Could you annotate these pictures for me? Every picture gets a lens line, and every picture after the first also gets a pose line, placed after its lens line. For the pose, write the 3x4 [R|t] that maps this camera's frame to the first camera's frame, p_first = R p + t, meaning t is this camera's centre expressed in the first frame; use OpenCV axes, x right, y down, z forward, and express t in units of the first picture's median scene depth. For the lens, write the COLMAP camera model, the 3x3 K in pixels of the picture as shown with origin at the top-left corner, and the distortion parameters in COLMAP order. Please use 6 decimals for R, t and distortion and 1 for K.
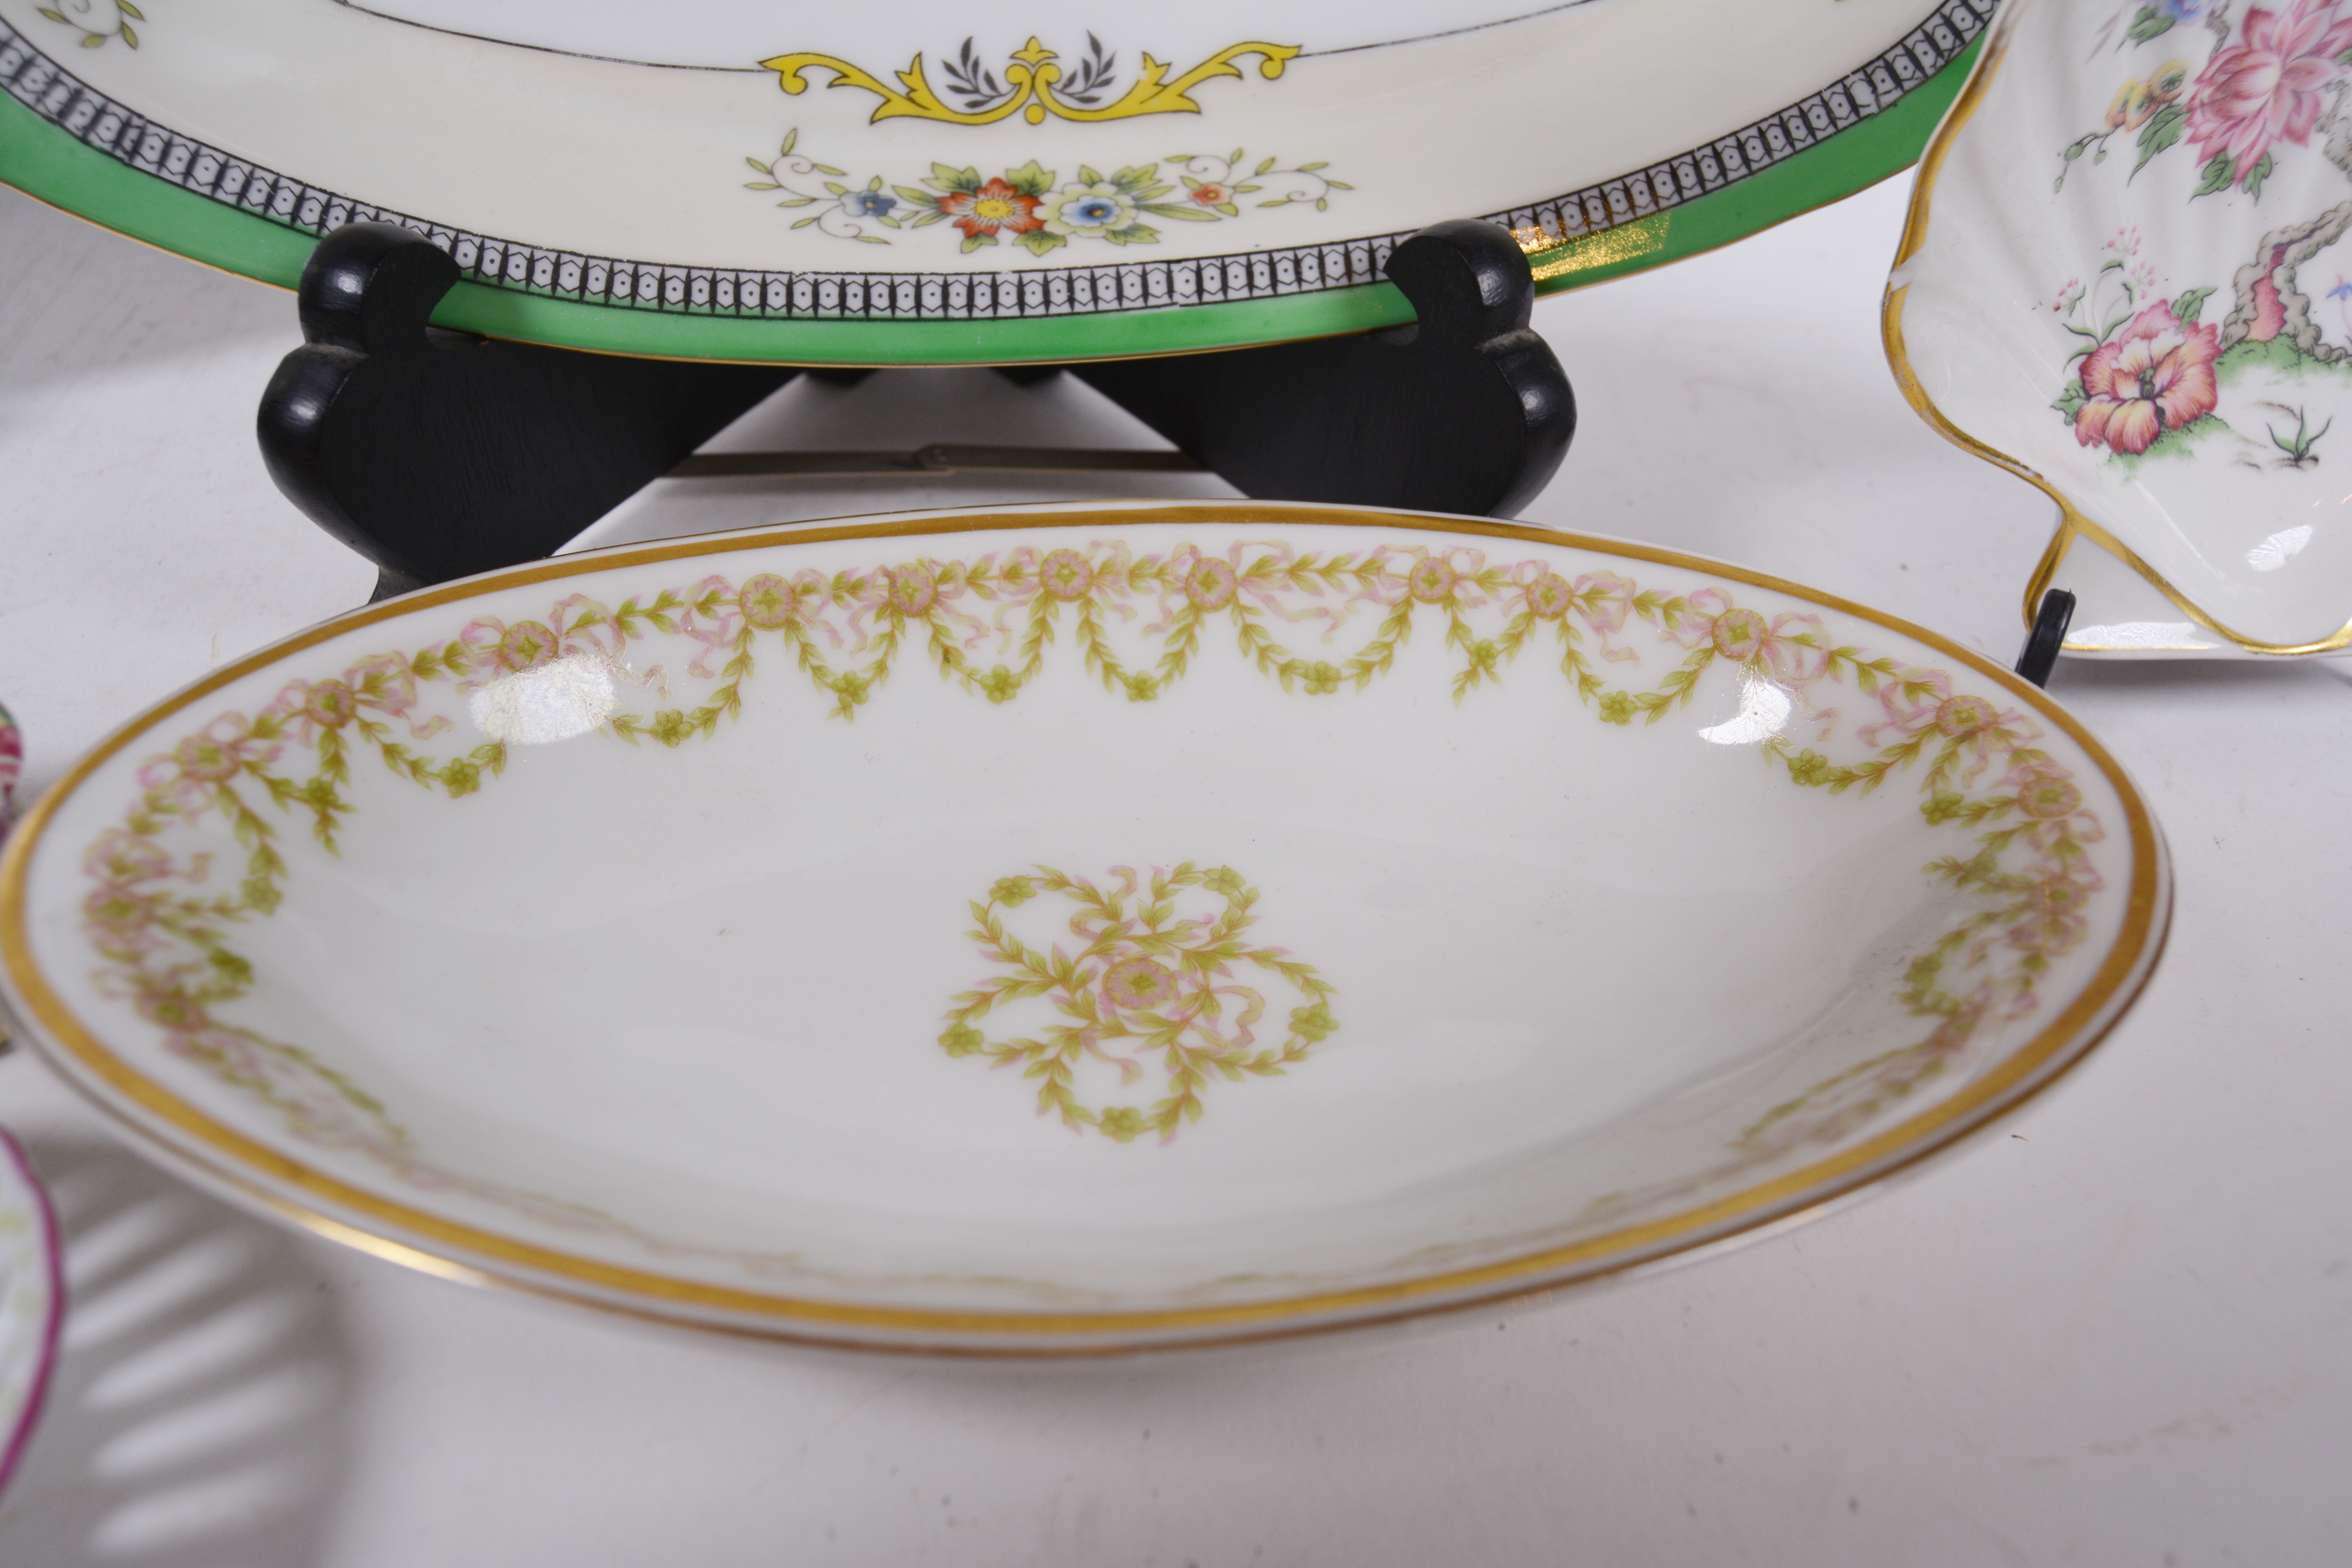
lens RADIAL K [[1944.8, 0, 1176.0], [0, 1944.8, 784.0], [0, 0, 1]] dist [-0.099627, 0.038710]
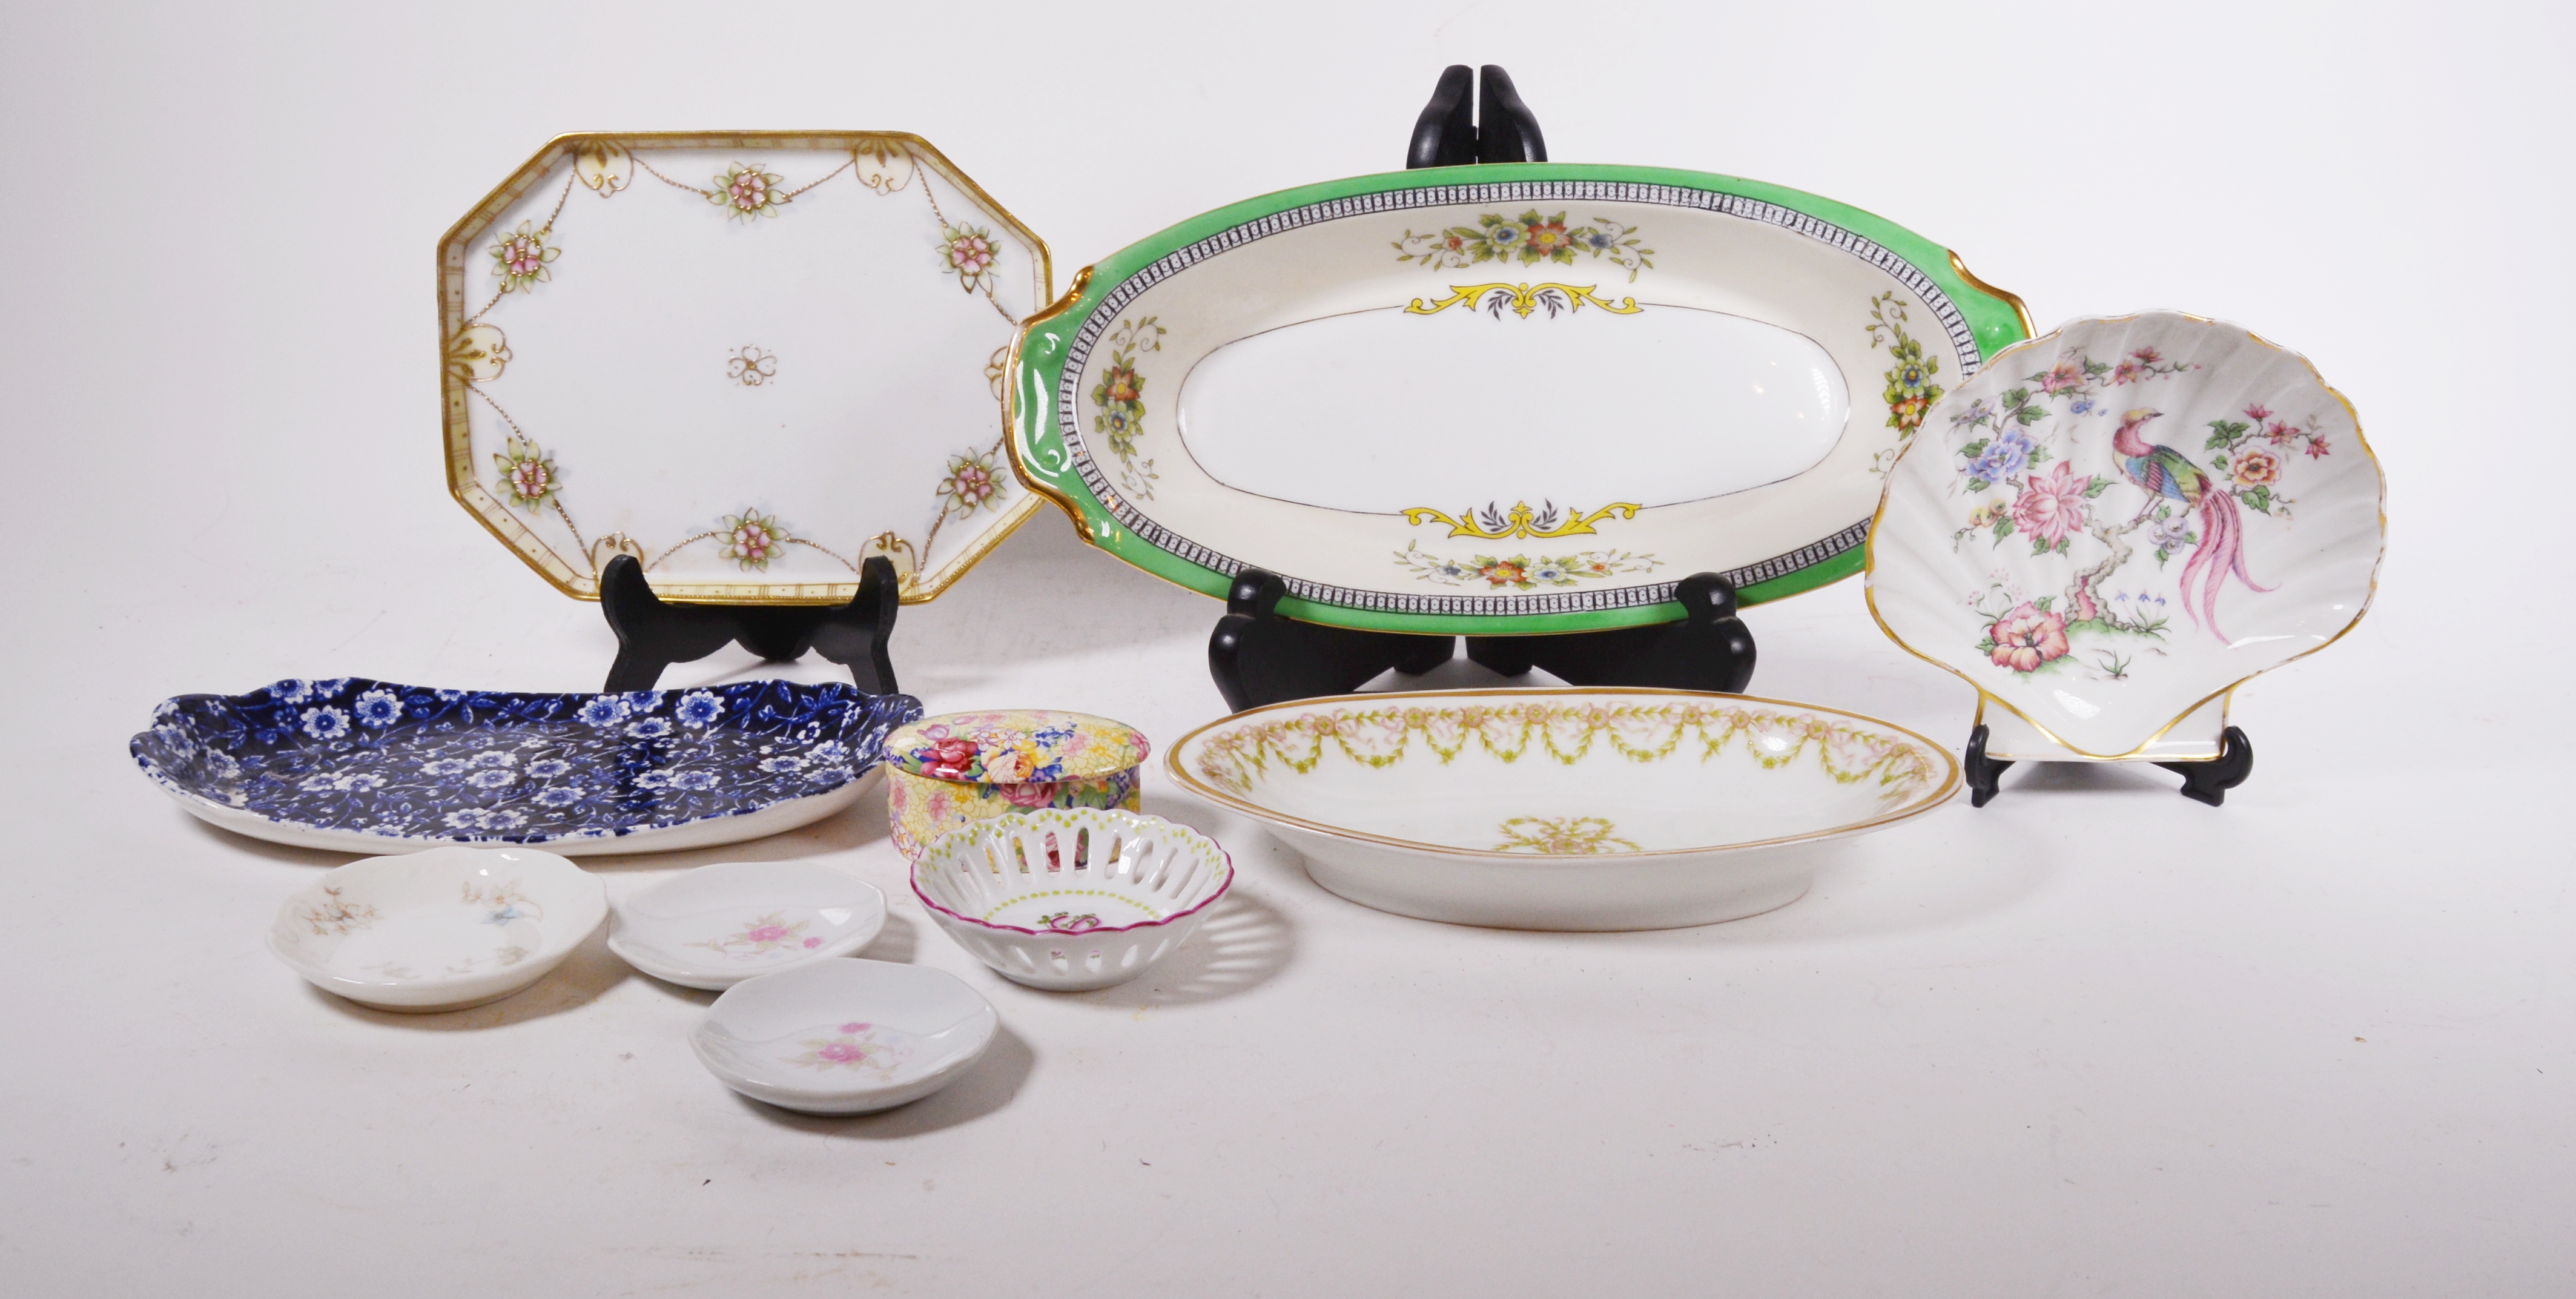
lens RADIAL K [[2793.3, 0, 1290.0], [0, 2793.3, 478.6], [0, 0, 1]] dist [-0.085049, -0.000339]
pose [[0.992348, -0.009026, -0.123144, 0.063132], [-0.038863, 0.923805, -0.380887, 0.885887], [0.117199, 0.382758, 0.916385, -2.145560]]
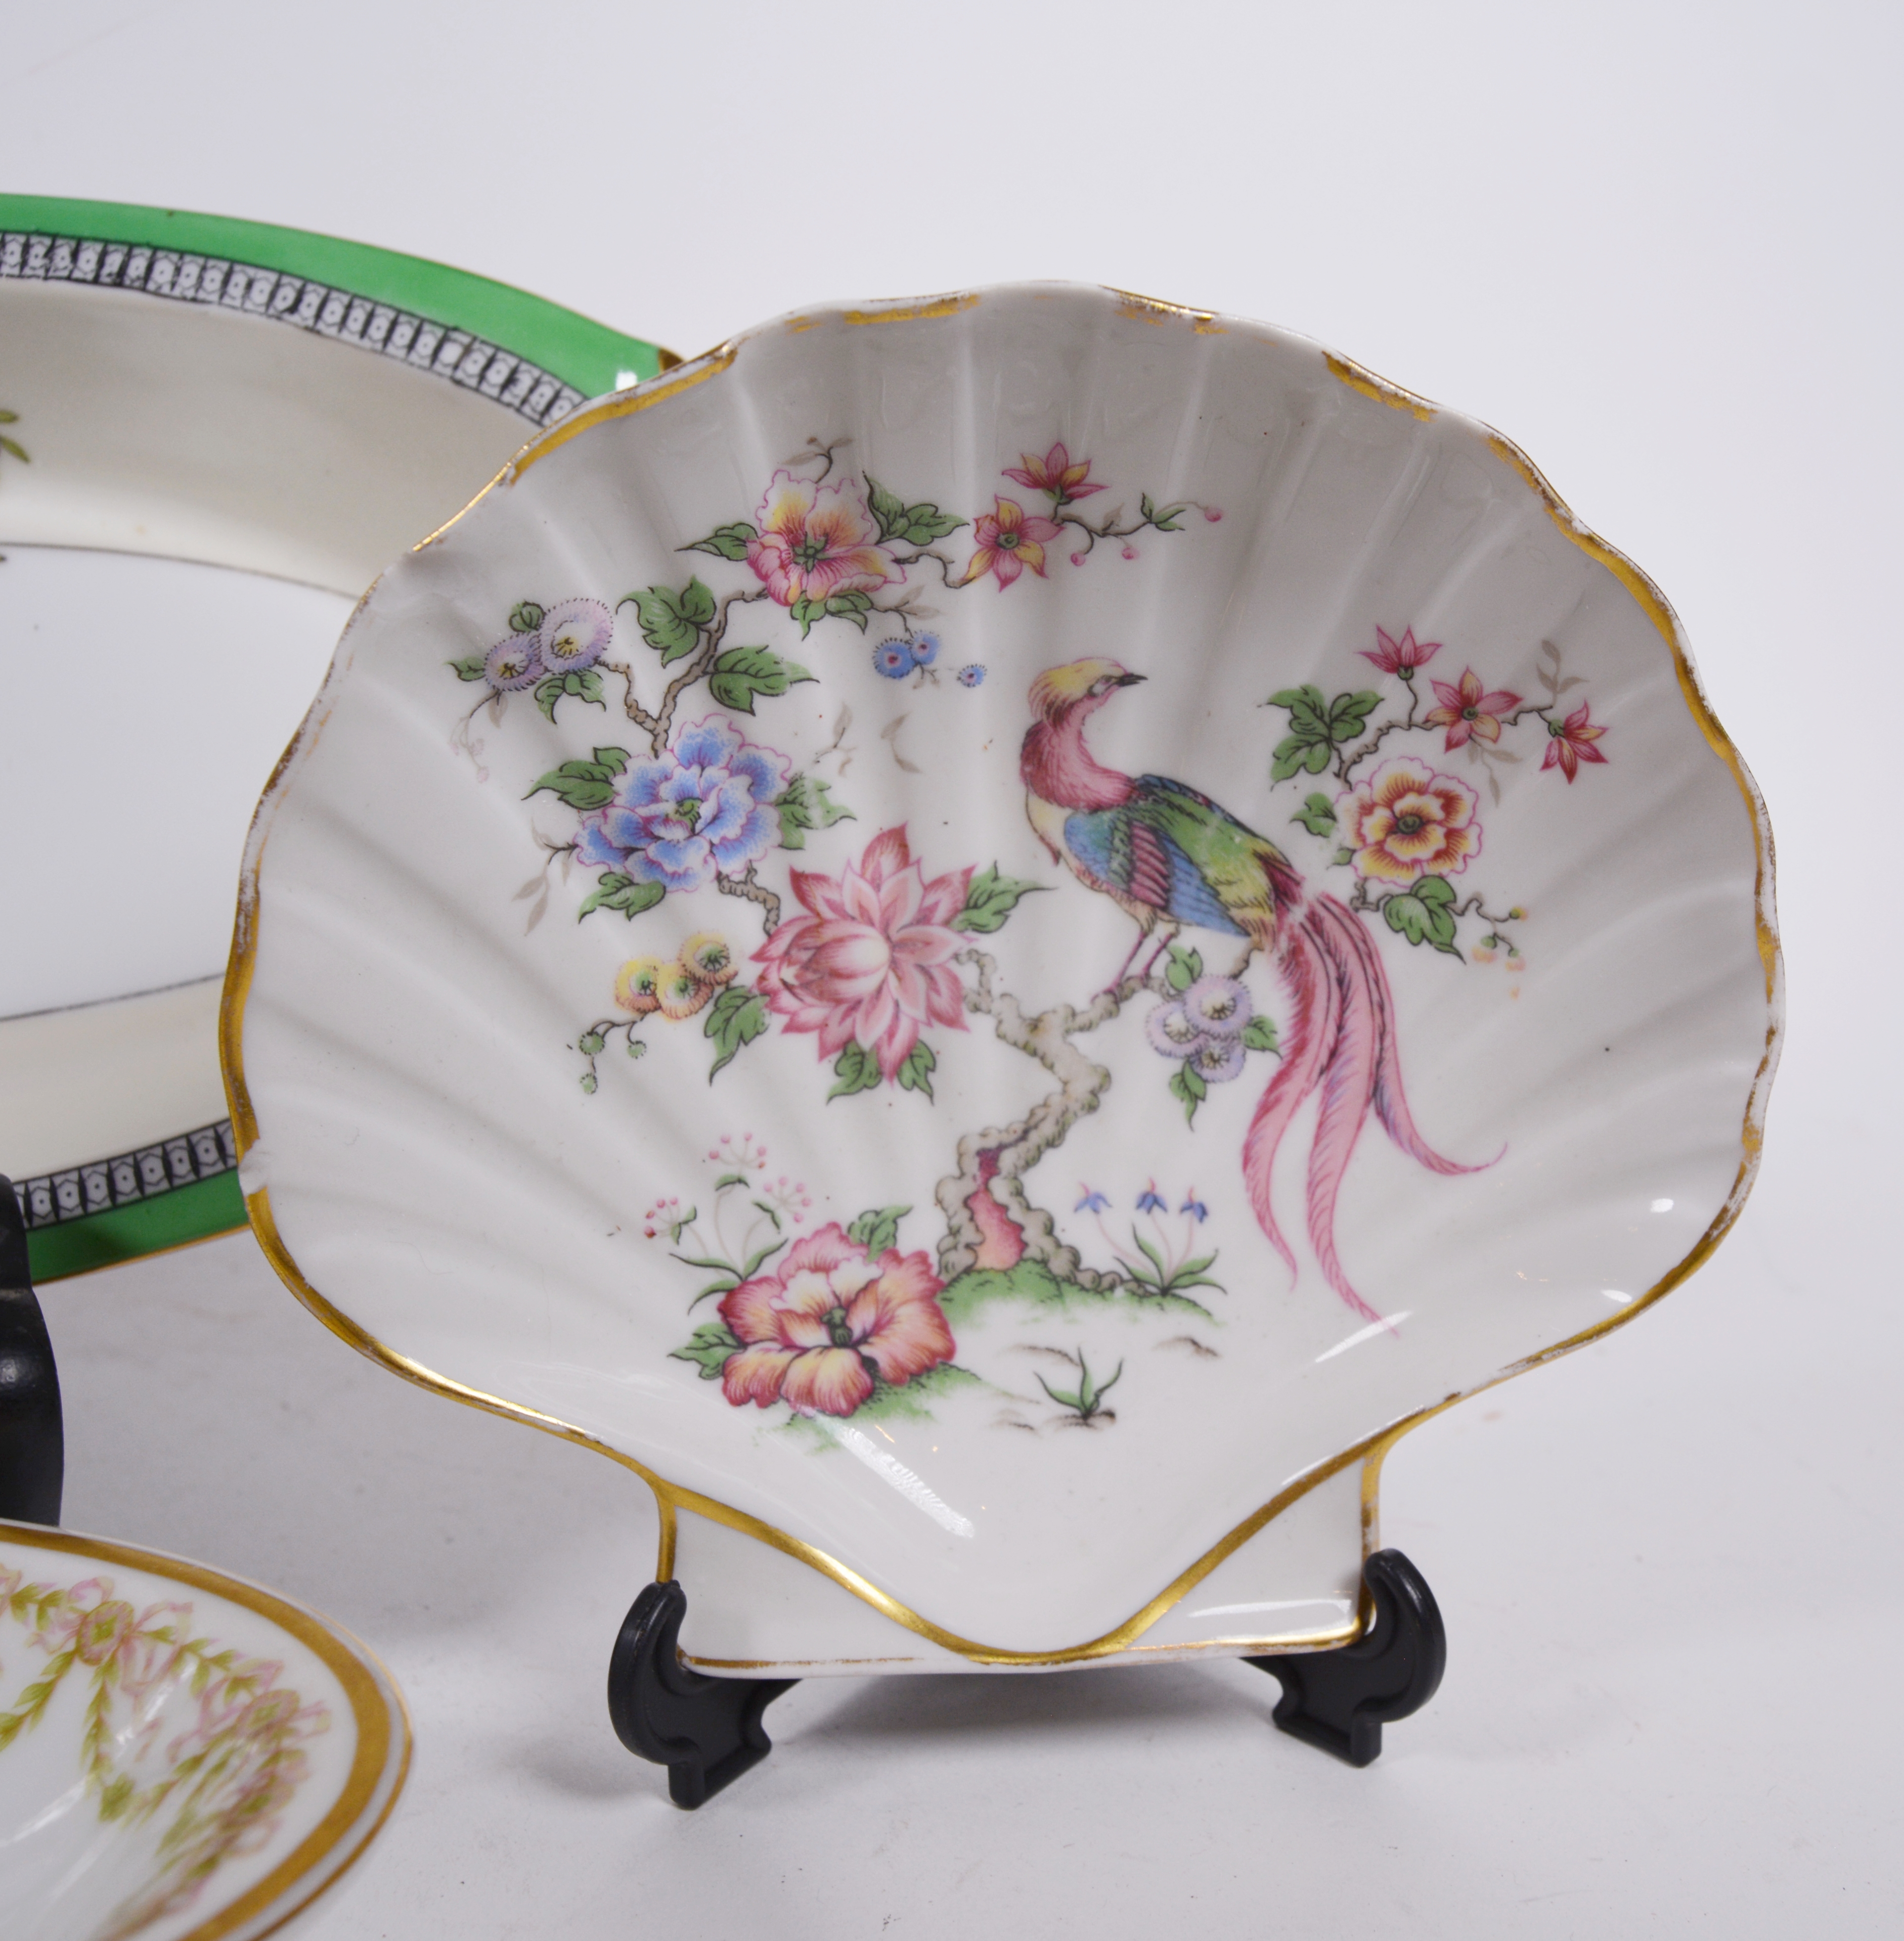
lens RADIAL K [[2323.6, 0, 1106.6], [0, 2323.6, 973.3], [0, 0, 1]] dist [-0.105362, 0.045642]
pose [[0.998910, -0.044502, -0.014120, 0.657713], [0.033387, 0.892283, -0.450241, 0.101666], [0.032636, 0.449278, 0.892796, 0.061114]]
